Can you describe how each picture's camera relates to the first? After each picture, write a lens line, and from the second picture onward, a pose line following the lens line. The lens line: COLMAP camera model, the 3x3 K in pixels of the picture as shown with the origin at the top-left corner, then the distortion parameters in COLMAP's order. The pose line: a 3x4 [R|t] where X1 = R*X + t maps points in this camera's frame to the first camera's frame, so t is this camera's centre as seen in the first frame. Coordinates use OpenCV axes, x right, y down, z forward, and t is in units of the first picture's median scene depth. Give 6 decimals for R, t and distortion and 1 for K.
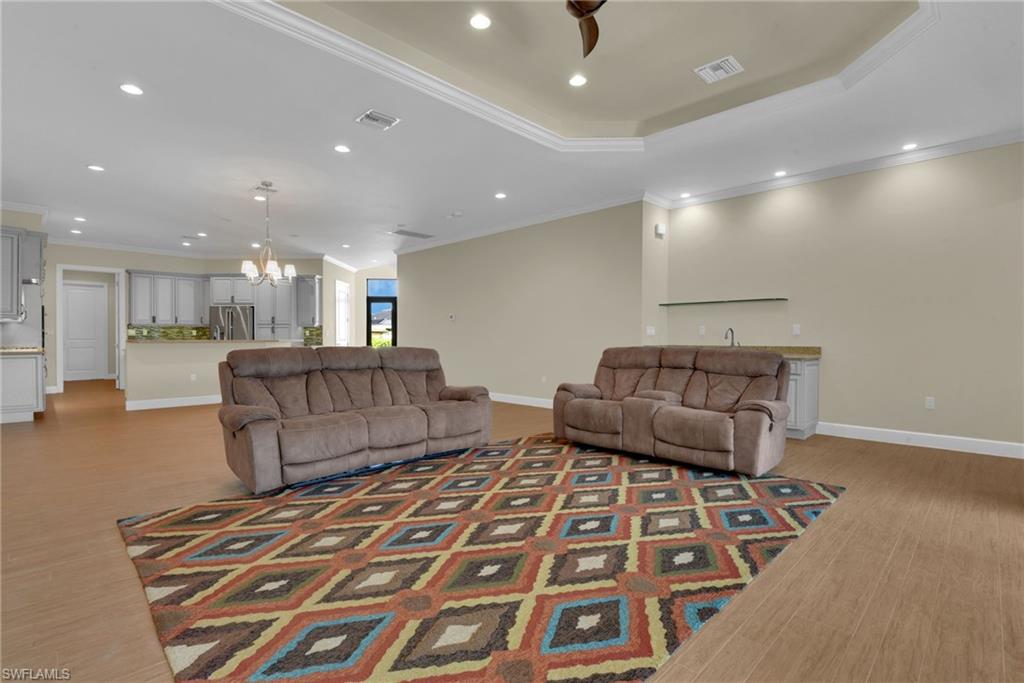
lens RADIAL K [[486.6, 0, 512.0], [0, 486.6, 341.5], [0, 0, 1]] dist [-0.001789, -0.015662]
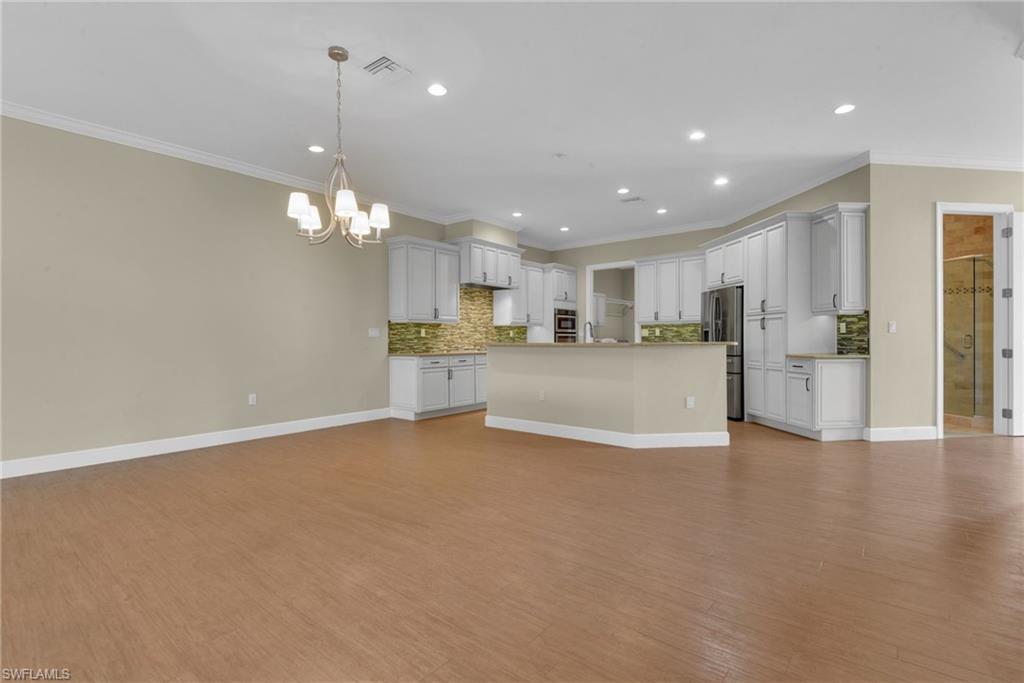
lens RADIAL K [[474.2, 0, 513.2], [0, 474.2, 343.3], [0, 0, 1]] dist [0.002073, -0.015783]
pose [[0.105189, 0.006031, -0.994434, 0.017125], [-0.002468, 0.999980, 0.005804, -0.004239], [0.994449, 0.001843, 0.105202, 0.680642]]
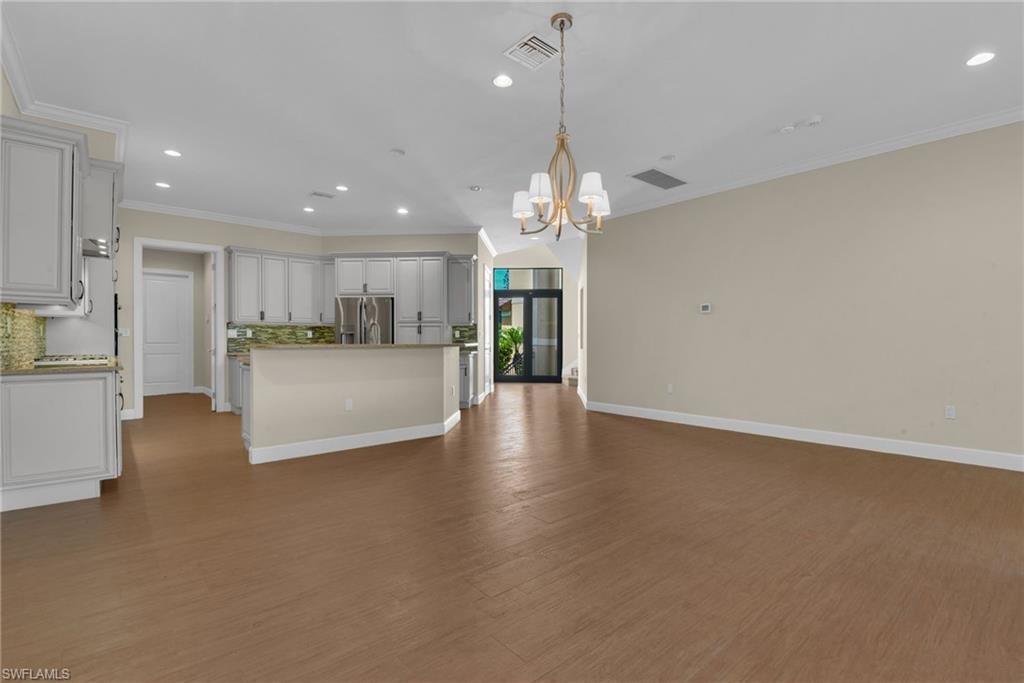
lens RADIAL K [[474.2, 0, 513.2], [0, 474.2, 343.3], [0, 0, 1]] dist [0.002073, -0.015783]
pose [[0.997382, -0.000739, -0.072313, -0.311401], [0.000650, 0.999999, -0.001262, -0.003012], [0.072313, 0.001212, 0.997381, 0.315490]]
